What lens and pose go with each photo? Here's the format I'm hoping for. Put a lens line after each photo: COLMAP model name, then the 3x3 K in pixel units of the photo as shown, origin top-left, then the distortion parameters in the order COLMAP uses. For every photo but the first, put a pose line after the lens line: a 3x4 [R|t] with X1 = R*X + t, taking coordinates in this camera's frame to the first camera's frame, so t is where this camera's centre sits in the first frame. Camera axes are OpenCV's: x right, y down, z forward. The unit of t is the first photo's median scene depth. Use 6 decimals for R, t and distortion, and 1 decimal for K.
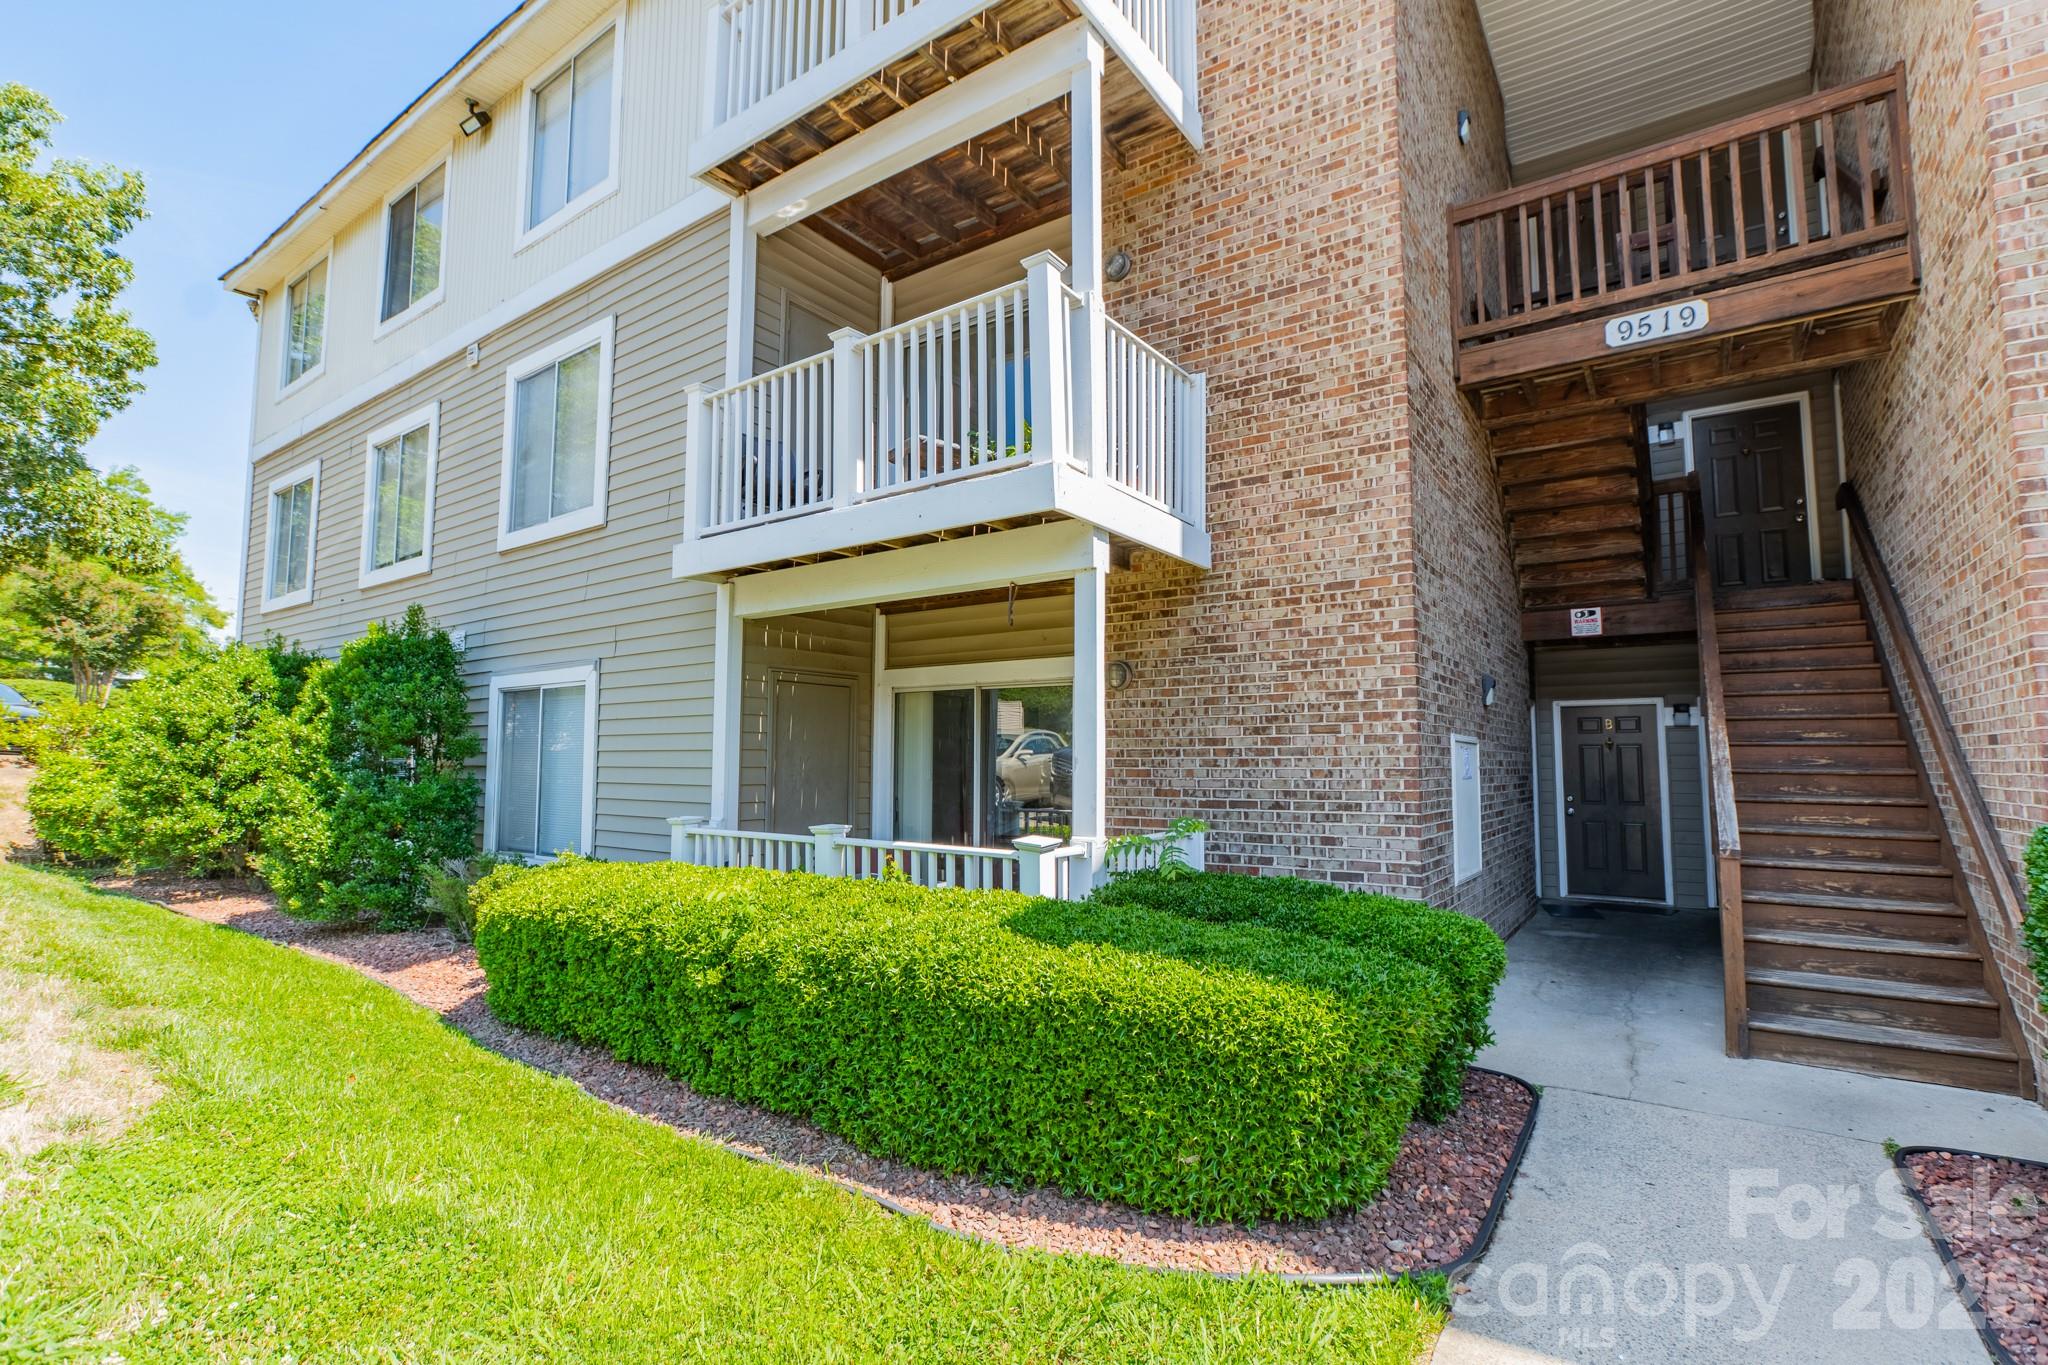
lens RADIAL K [[948.0, 0, 1021.7], [0, 948.0, 693.8], [0, 0, 1]] dist [-0.022095, 0.001483]
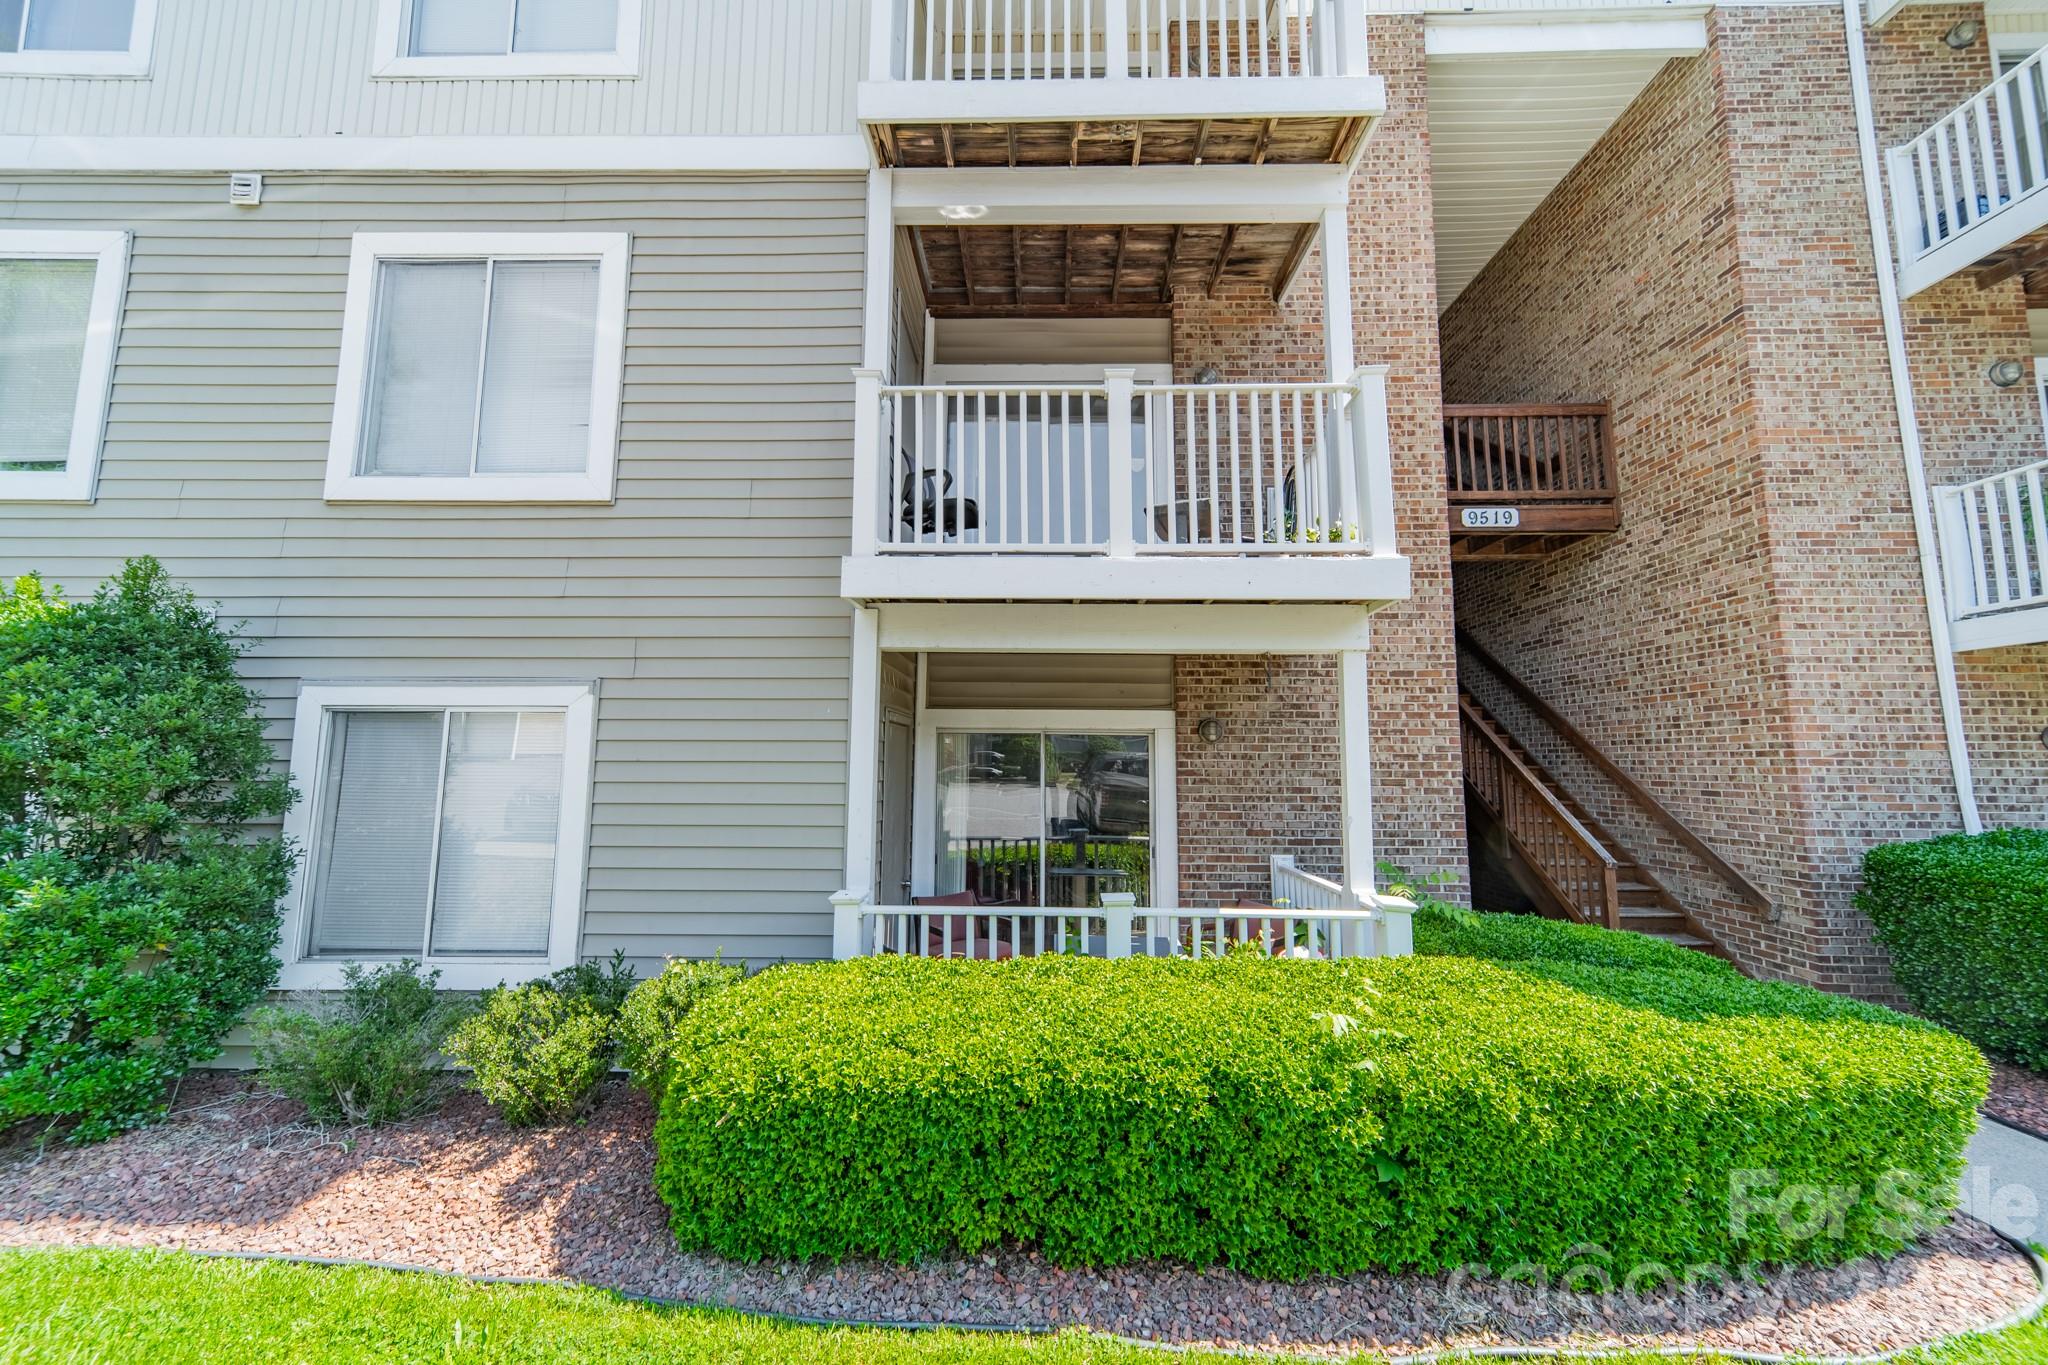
lens RADIAL K [[727.1, 0, 1024.8], [0, 727.1, 685.8], [0, 0, 1]] dist [0.012291, -0.001013]
pose [[0.827525, 0.060191, 0.558193, -0.627574], [-0.045559, 0.998157, -0.040092, -0.030304], [-0.559577, 0.007747, 0.828742, 0.422318]]
